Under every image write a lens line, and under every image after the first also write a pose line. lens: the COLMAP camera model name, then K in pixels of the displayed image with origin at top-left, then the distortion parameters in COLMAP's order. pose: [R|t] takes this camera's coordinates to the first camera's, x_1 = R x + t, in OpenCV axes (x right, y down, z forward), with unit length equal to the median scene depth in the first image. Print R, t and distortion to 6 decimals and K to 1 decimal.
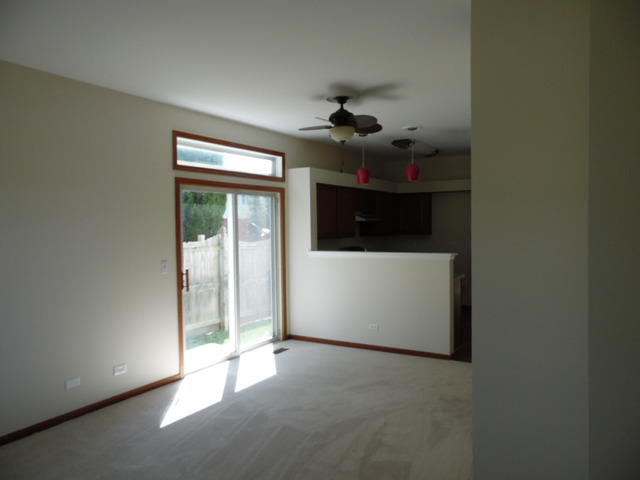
lens RADIAL K [[482.4, 0, 320.0], [0, 482.4, 240.0], [0, 0, 1]] dist [0.012274, 0.010512]
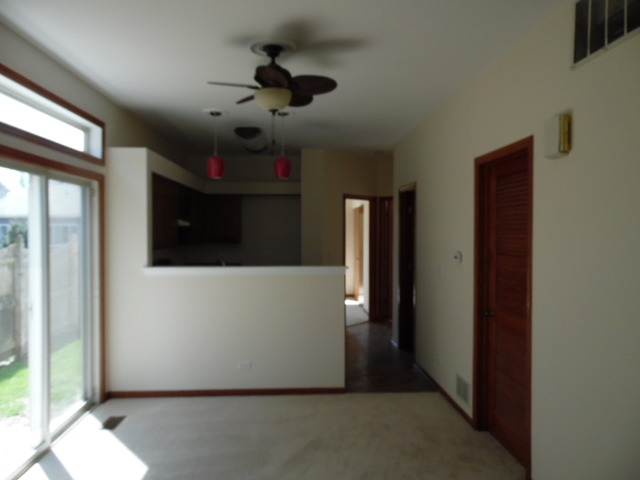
lens RADIAL K [[482.4, 0, 320.0], [0, 482.4, 240.0], [0, 0, 1]] dist [0.012274, 0.010512]
pose [[0.829055, 0.001762, 0.559164, -0.238879], [0.006435, 0.999899, -0.012691, -0.007718], [-0.559130, 0.014120, 0.828960, 0.325140]]
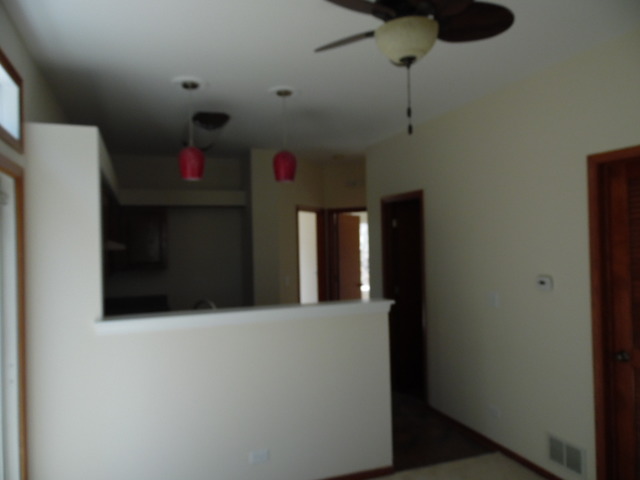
lens RADIAL K [[474.5, 0, 318.9], [0, 474.5, 242.1], [0, 0, 1]] dist [0.020659, 0.003916]
pose [[0.628028, -0.000778, 0.778190, -0.267333], [0.037918, 0.998842, -0.029603, -0.032207], [-0.777266, 0.048099, 0.627330, 0.680208]]
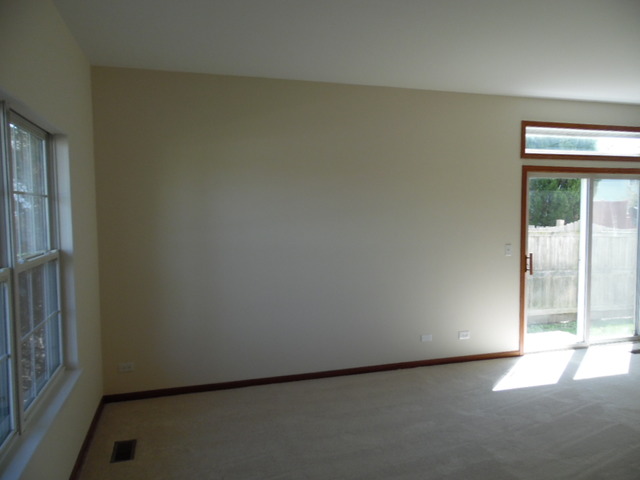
lens RADIAL K [[482.4, 0, 320.0], [0, 482.4, 240.0], [0, 0, 1]] dist [0.012274, 0.010512]
pose [[0.741982, 0.048198, -0.668685, 0.076704], [-0.023696, 0.998675, 0.045689, -0.004872], [0.670001, -0.018055, 0.742141, -0.072759]]
